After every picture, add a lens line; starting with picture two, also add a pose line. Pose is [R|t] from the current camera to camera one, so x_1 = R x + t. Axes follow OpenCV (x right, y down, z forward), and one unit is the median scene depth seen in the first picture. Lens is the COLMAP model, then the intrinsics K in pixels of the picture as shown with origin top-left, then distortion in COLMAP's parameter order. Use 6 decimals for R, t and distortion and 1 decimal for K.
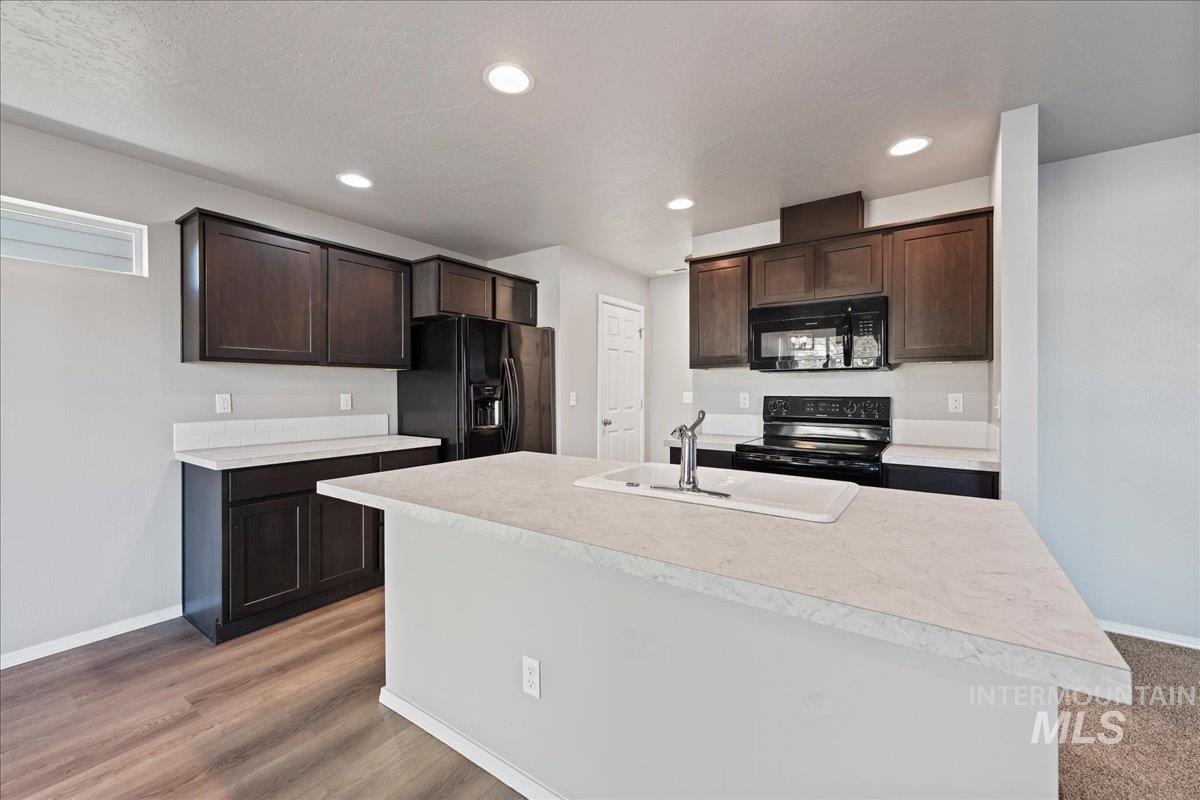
lens RADIAL K [[483.8, 0, 596.8], [0, 483.8, 392.9], [0, 0, 1]] dist [0.011795, -0.002370]
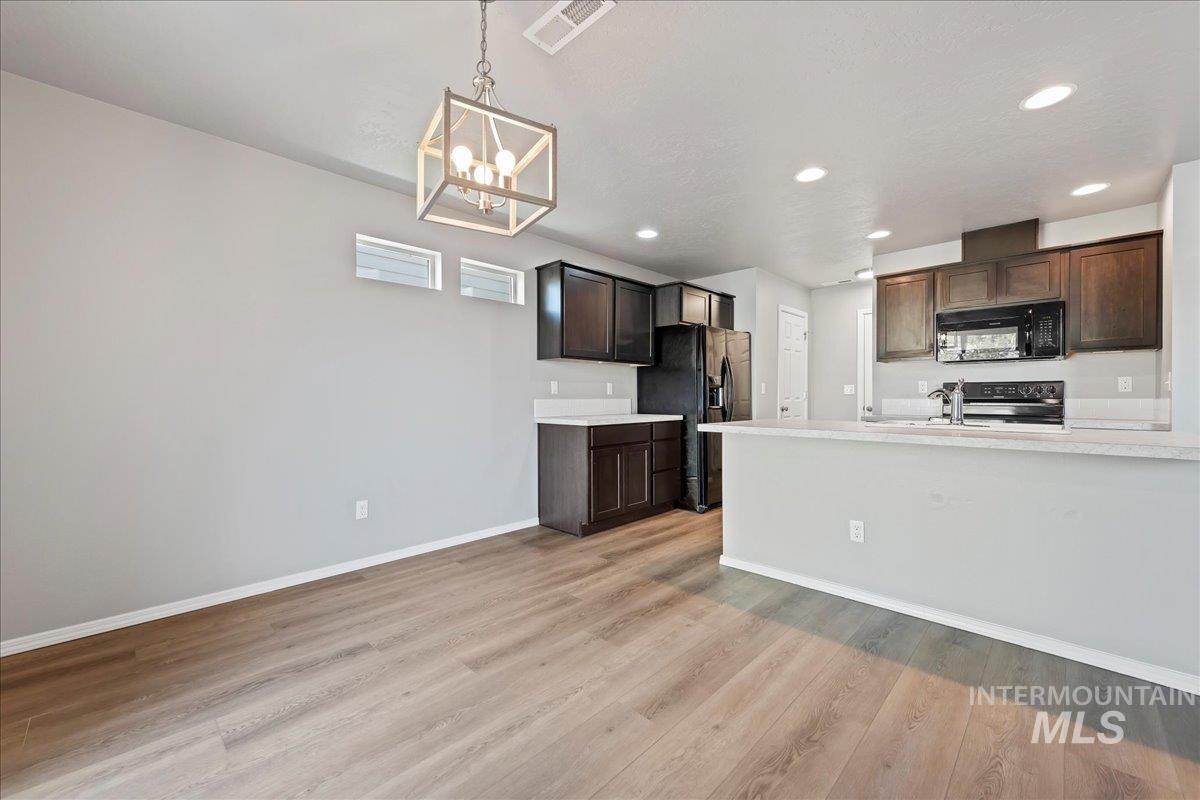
lens RADIAL K [[483.8, 0, 594.3], [0, 483.8, 401.2], [0, 0, 1]] dist [0.011795, -0.002370]
pose [[0.988190, 0.000261, -0.153231, -0.400672], [0.000220, 0.999995, 0.003122, 0.057052], [0.153231, -0.003119, 0.988185, -0.432320]]
